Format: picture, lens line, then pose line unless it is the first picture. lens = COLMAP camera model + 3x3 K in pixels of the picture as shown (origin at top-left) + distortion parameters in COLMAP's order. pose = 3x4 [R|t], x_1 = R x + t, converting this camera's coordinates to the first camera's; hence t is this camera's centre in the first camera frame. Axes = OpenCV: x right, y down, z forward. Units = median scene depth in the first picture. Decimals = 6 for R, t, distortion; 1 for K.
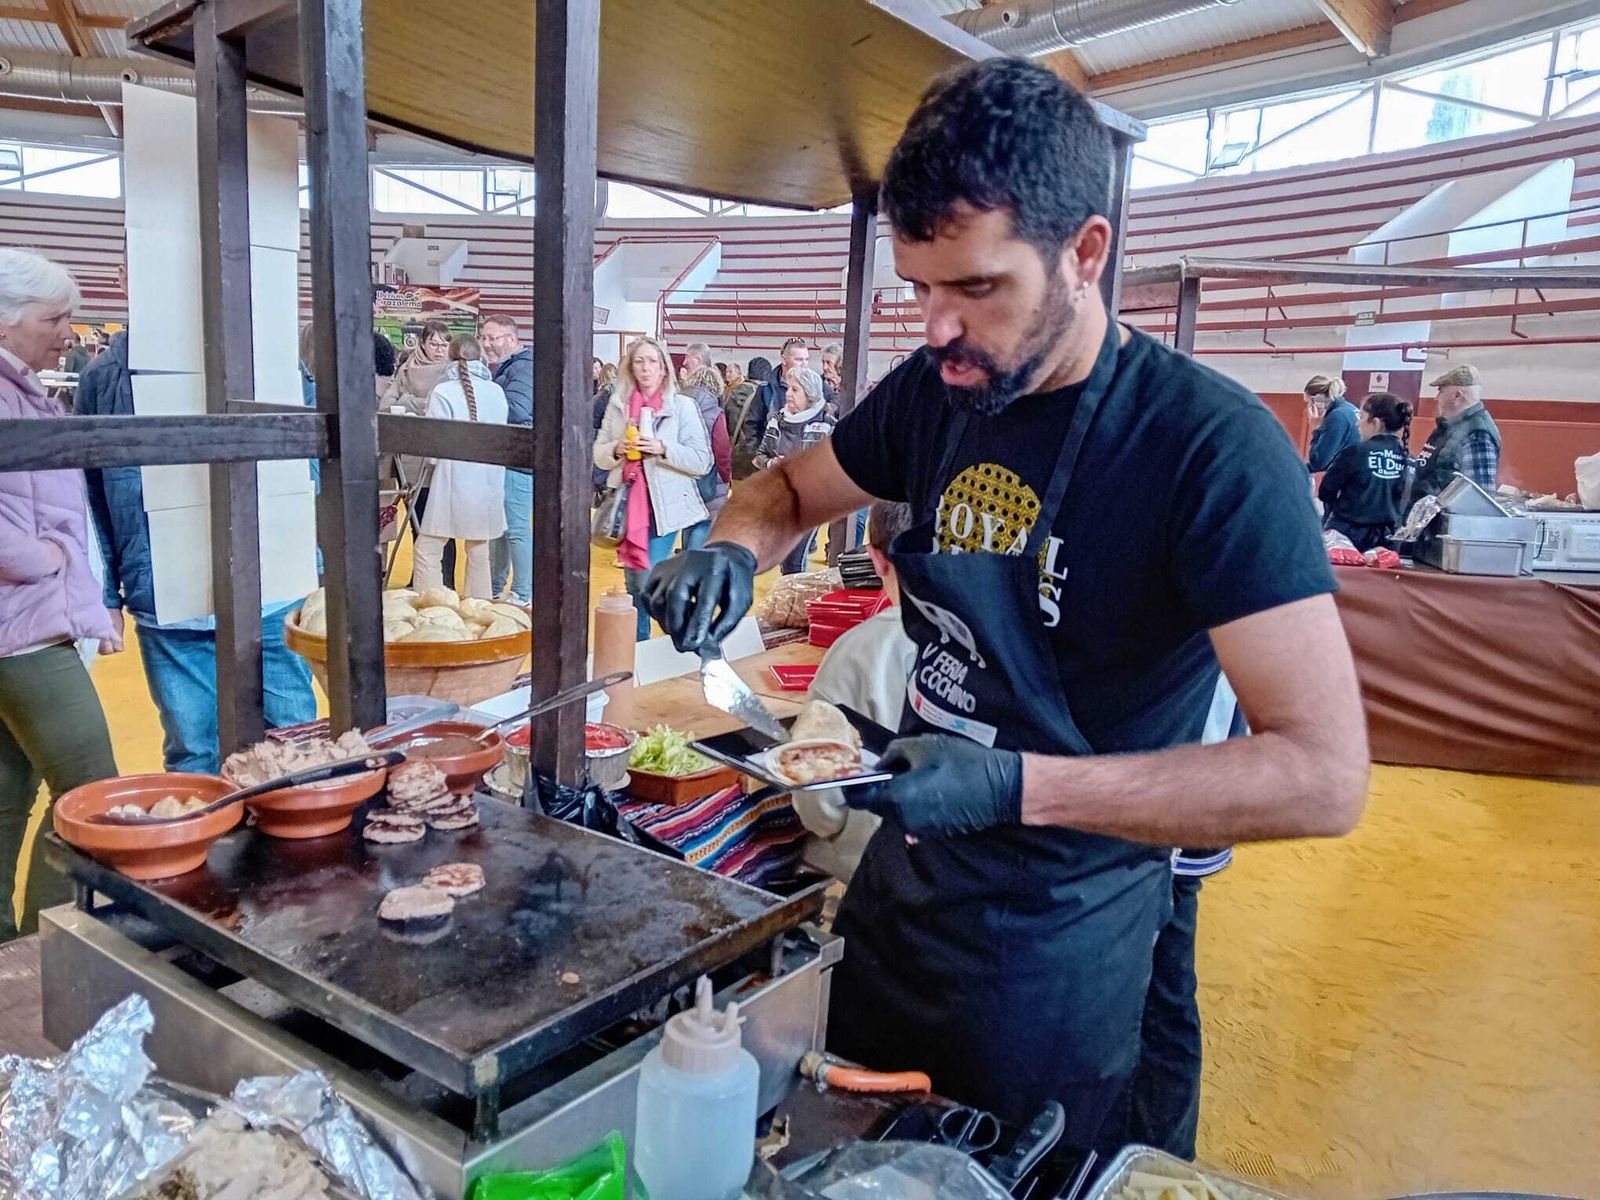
lens RADIAL K [[1114.9, 0, 778.9], [0, 1114.9, 594.5], [0, 0, 1]] dist [0.034993, -0.003244]
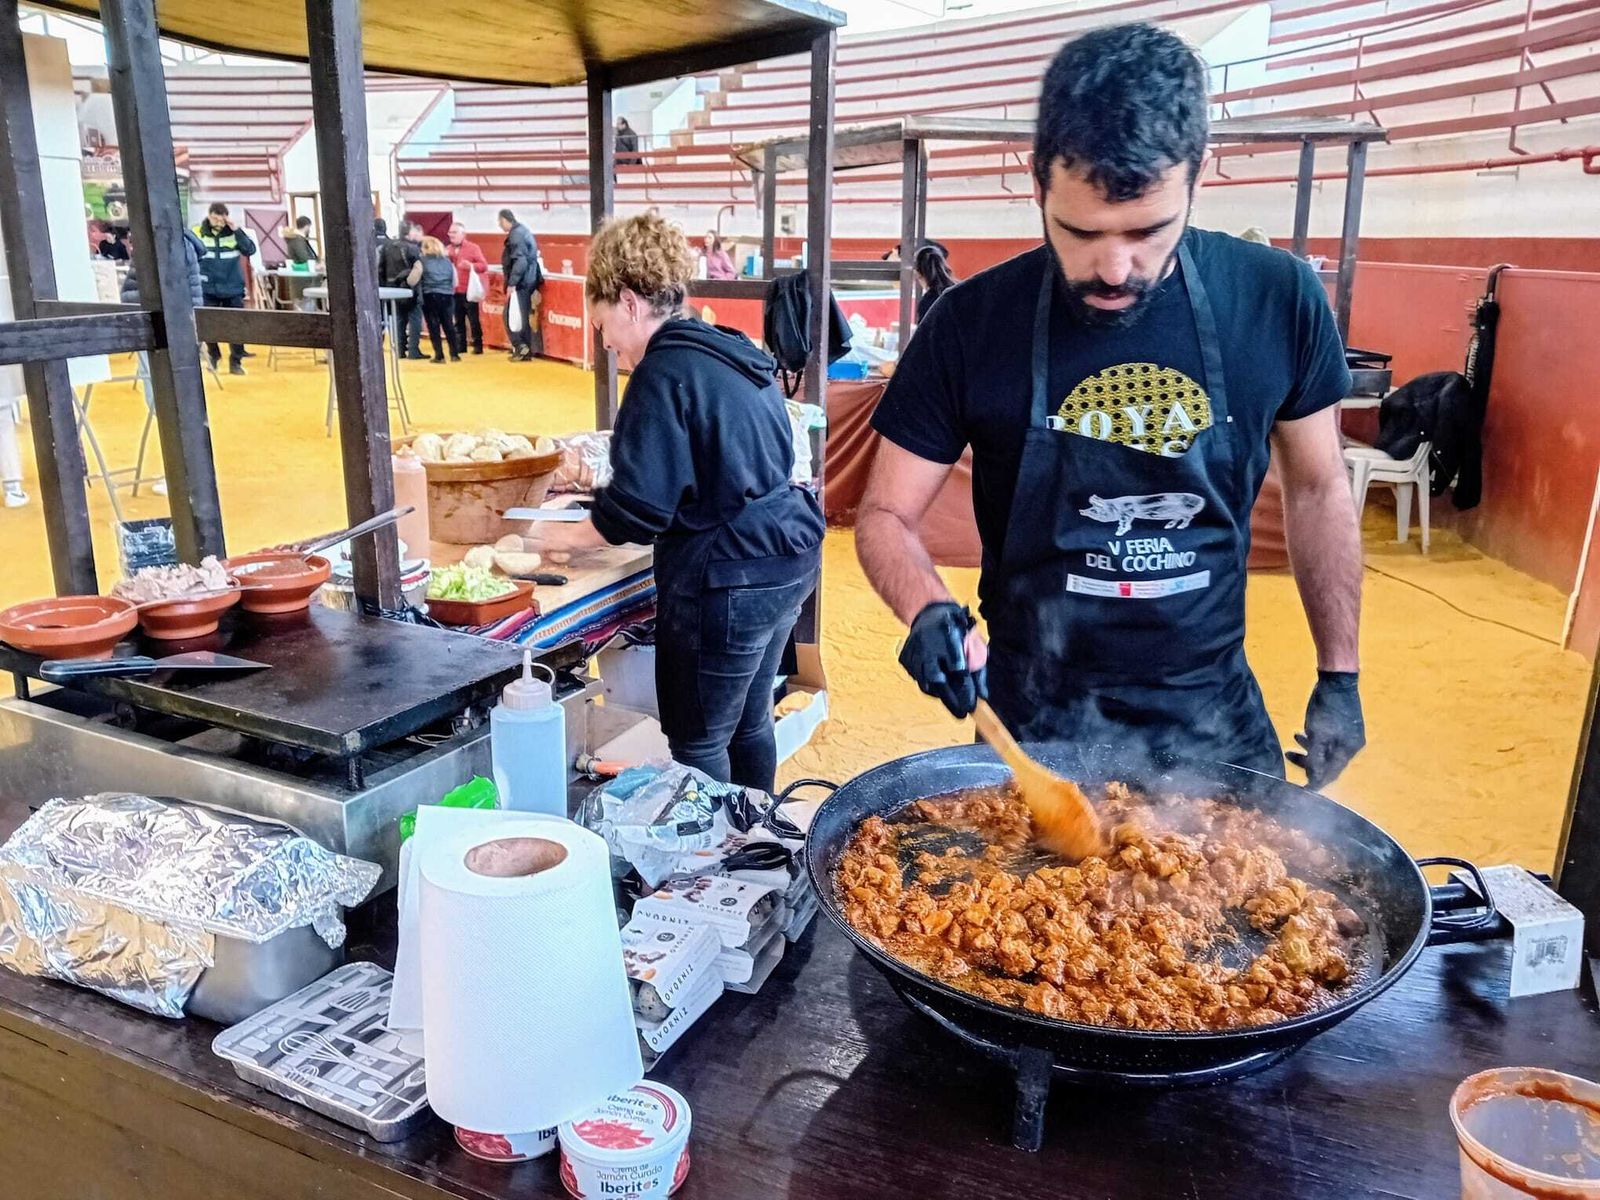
lens RADIAL K [[1219.8, 0, 800.0], [0, 1219.8, 600.0], [0, 0, 1]] dist [0.032311, -0.076366]
pose [[0.977561, -0.087982, 0.191400, -0.001380], [0.066248, 0.990904, 0.117137, 0.009392], [-0.199965, -0.101829, 0.974497, -0.112094]]
